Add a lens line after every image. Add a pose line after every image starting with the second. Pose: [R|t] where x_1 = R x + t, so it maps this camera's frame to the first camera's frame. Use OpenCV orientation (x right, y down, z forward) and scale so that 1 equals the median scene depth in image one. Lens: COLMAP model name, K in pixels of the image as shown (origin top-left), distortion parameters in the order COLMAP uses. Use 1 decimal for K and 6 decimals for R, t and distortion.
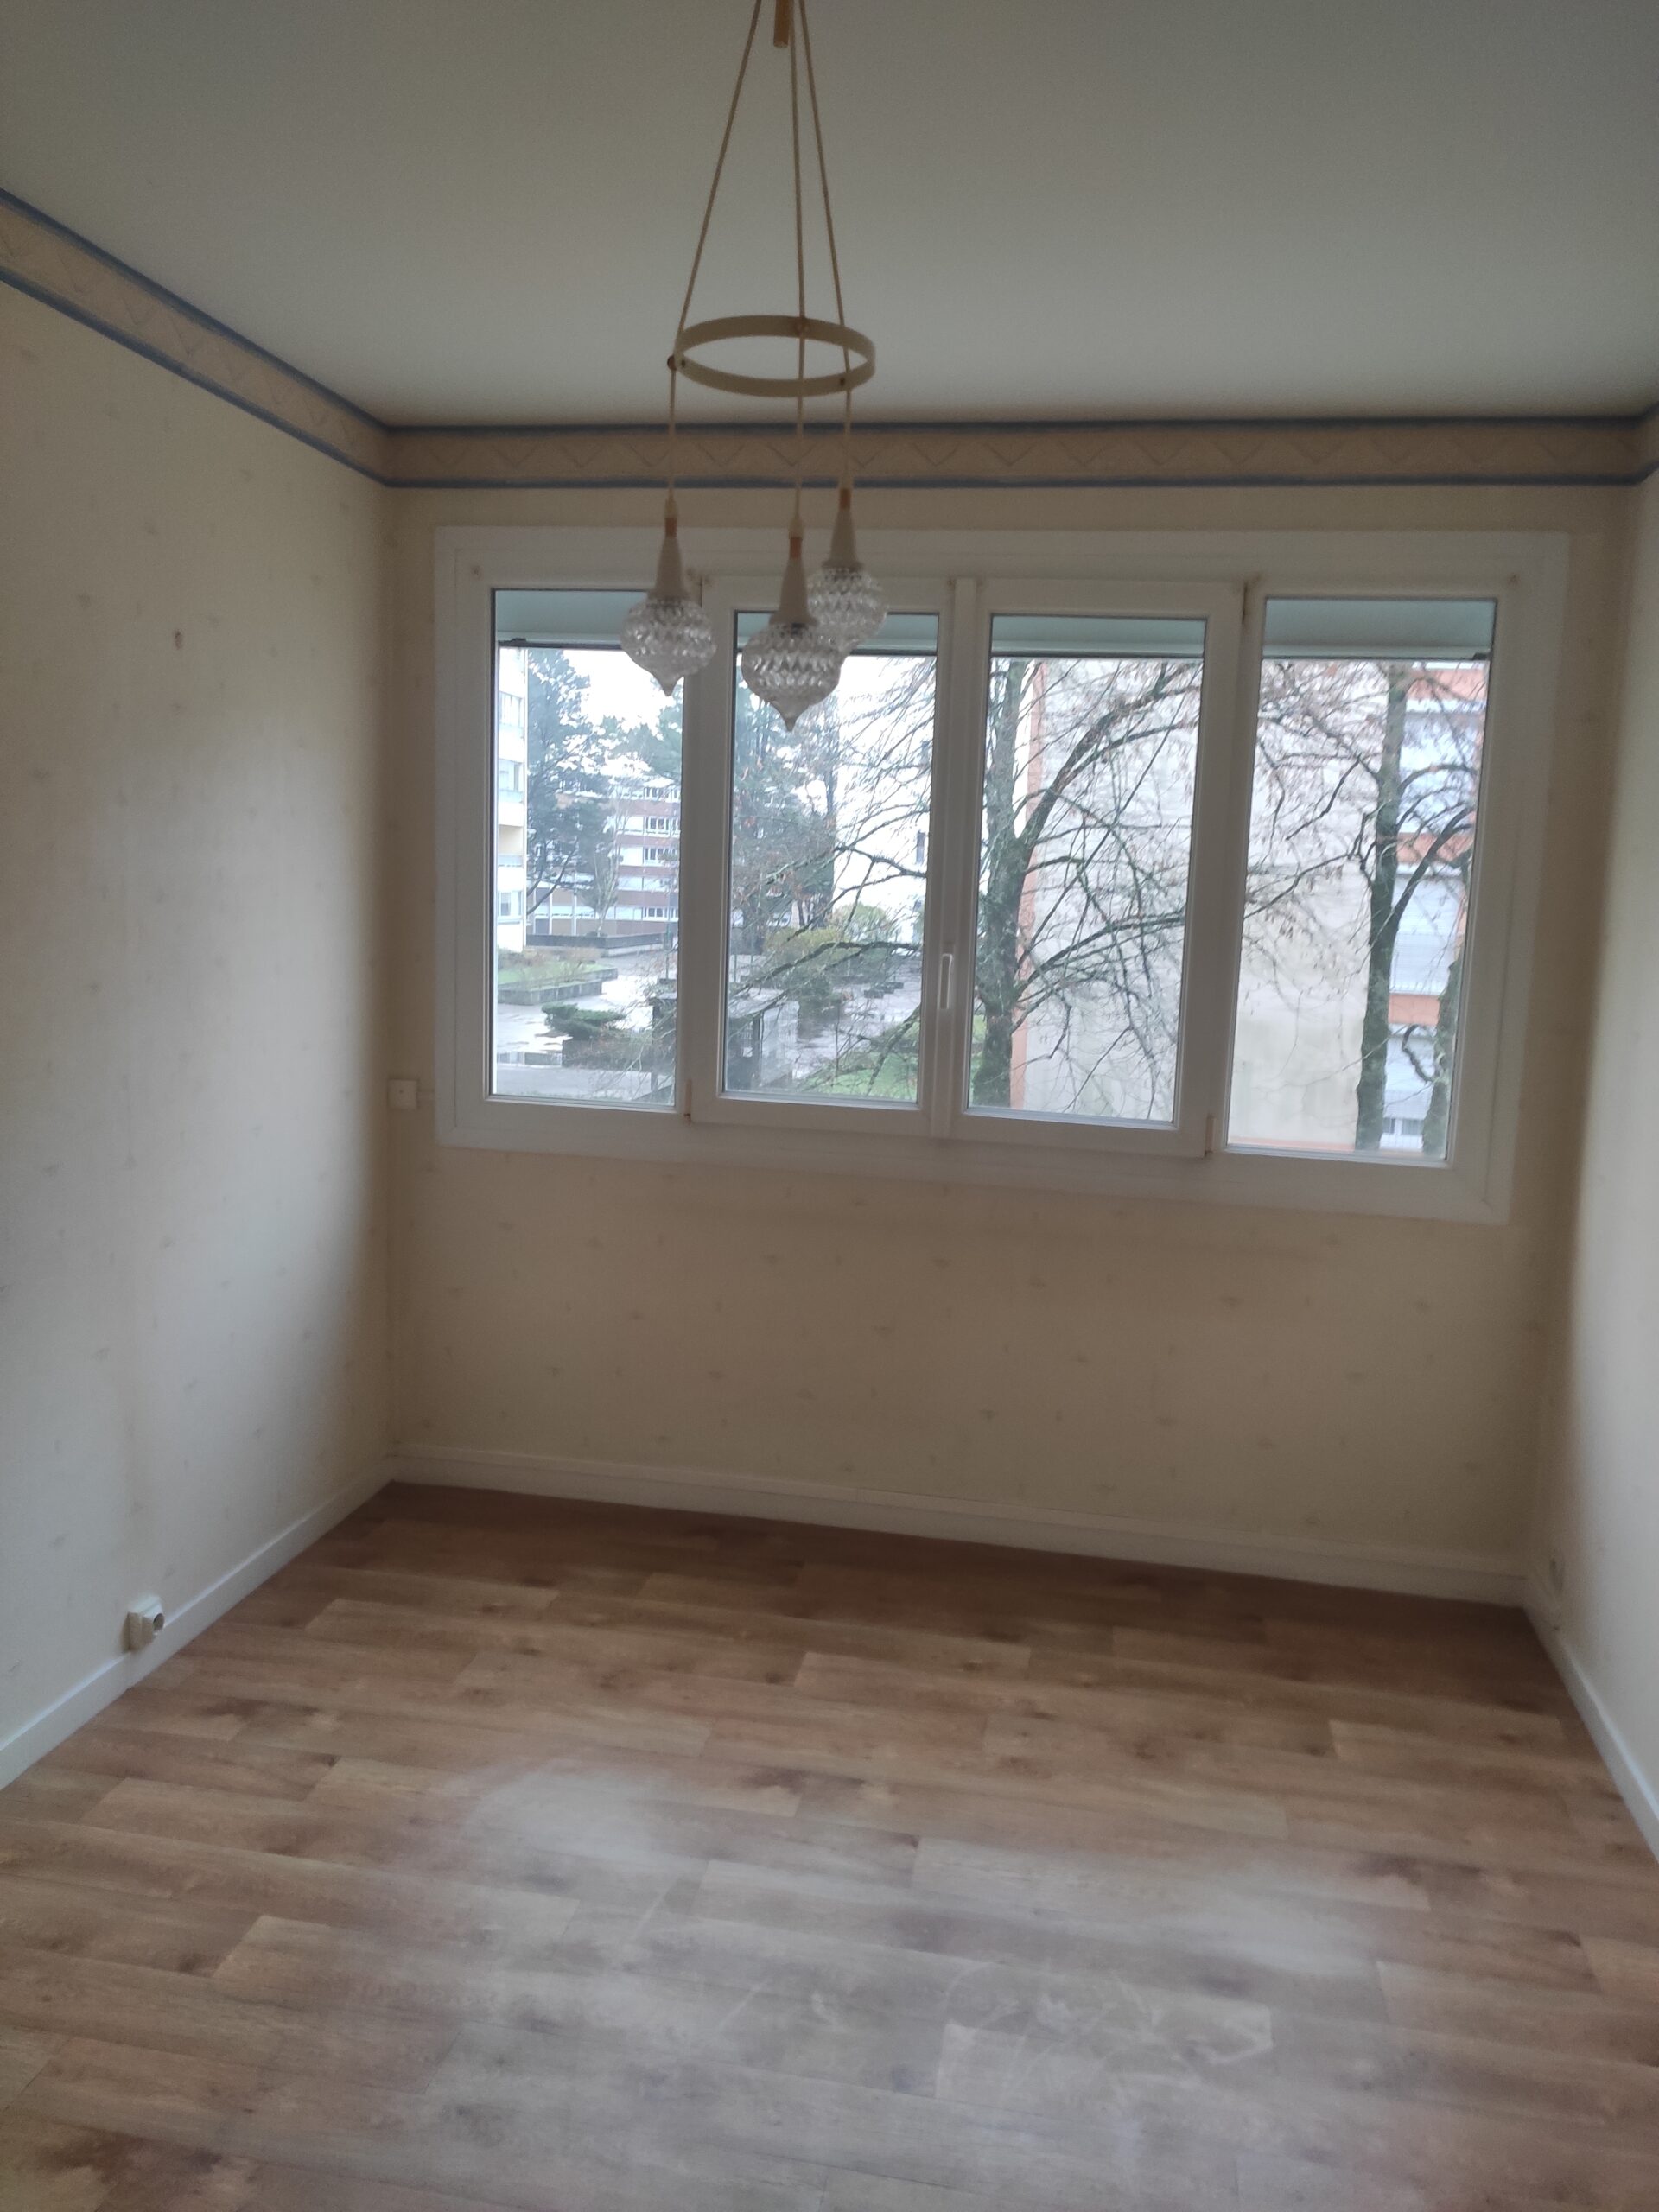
lens RADIAL K [[1657.4, 0, 811.7], [0, 1657.4, 1093.8], [0, 0, 1]] dist [0.027561, -0.023303]
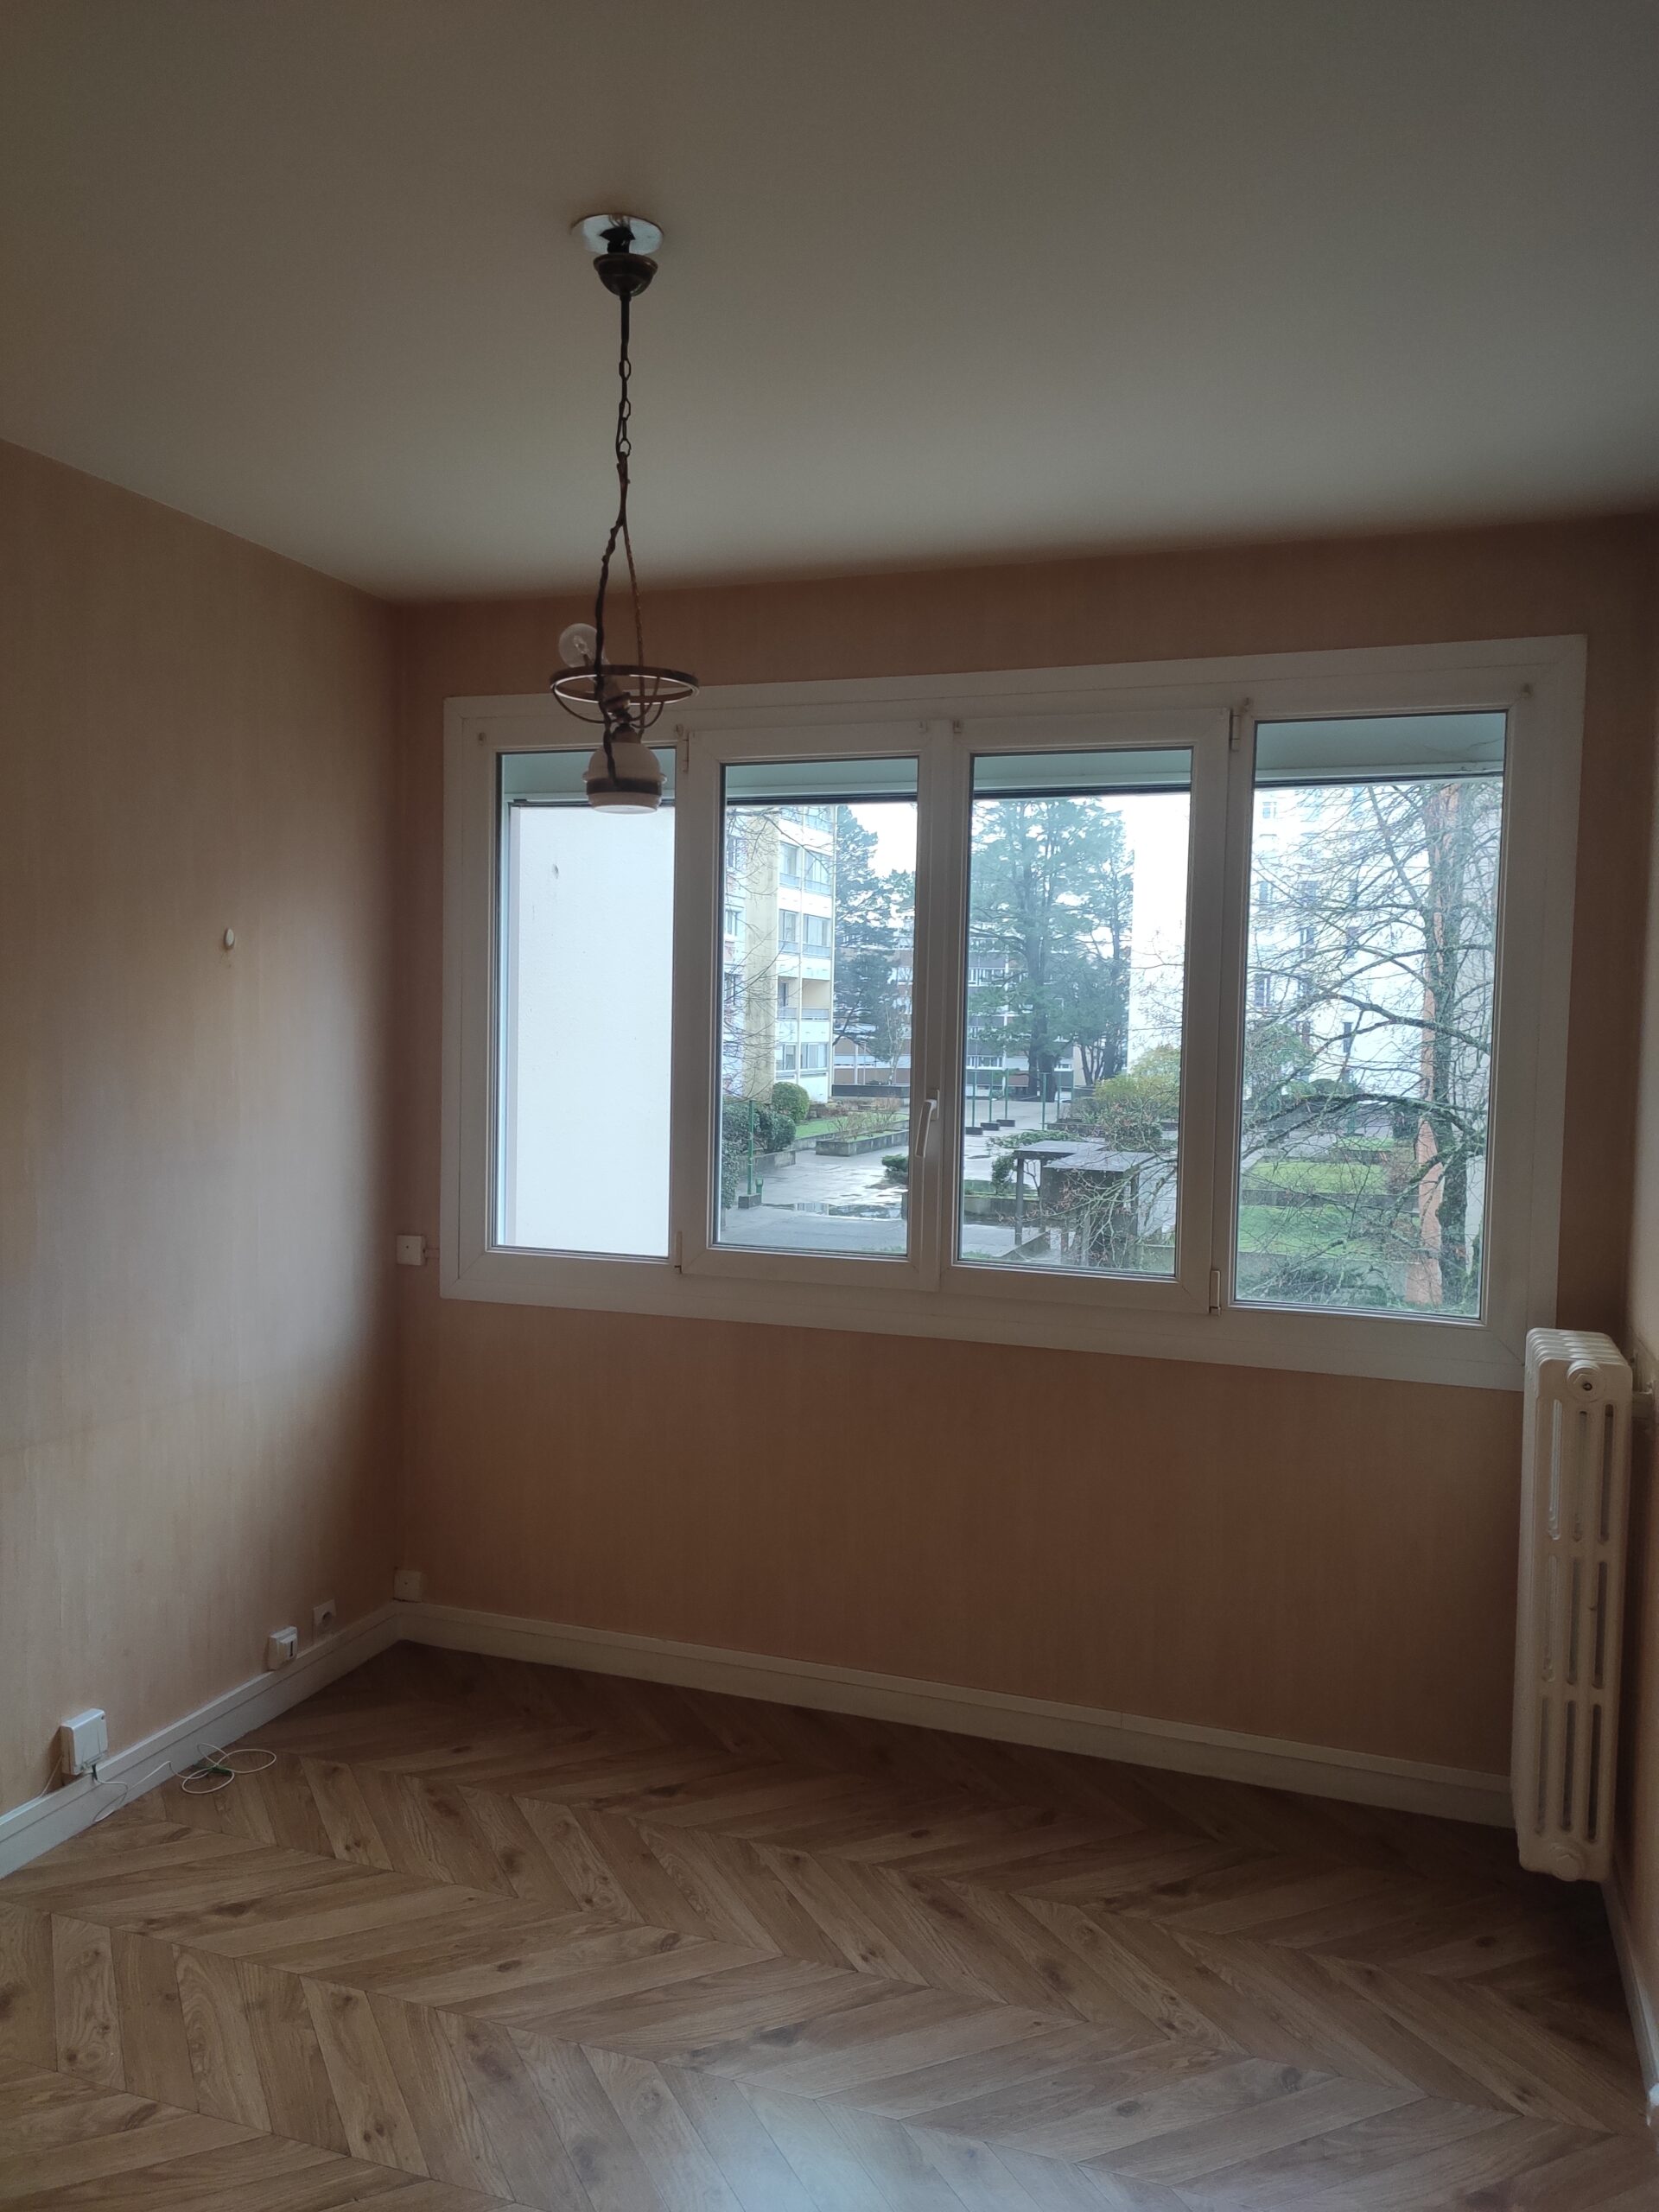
lens RADIAL K [[1657.4, 0, 825.7], [0, 1657.4, 1100.4], [0, 0, 1]] dist [0.027561, -0.023303]
pose [[0.985089, -0.013802, -0.171489, 0.176905], [-0.000773, 0.996411, -0.084638, -0.004158], [0.172042, 0.083508, 0.981544, 0.046243]]
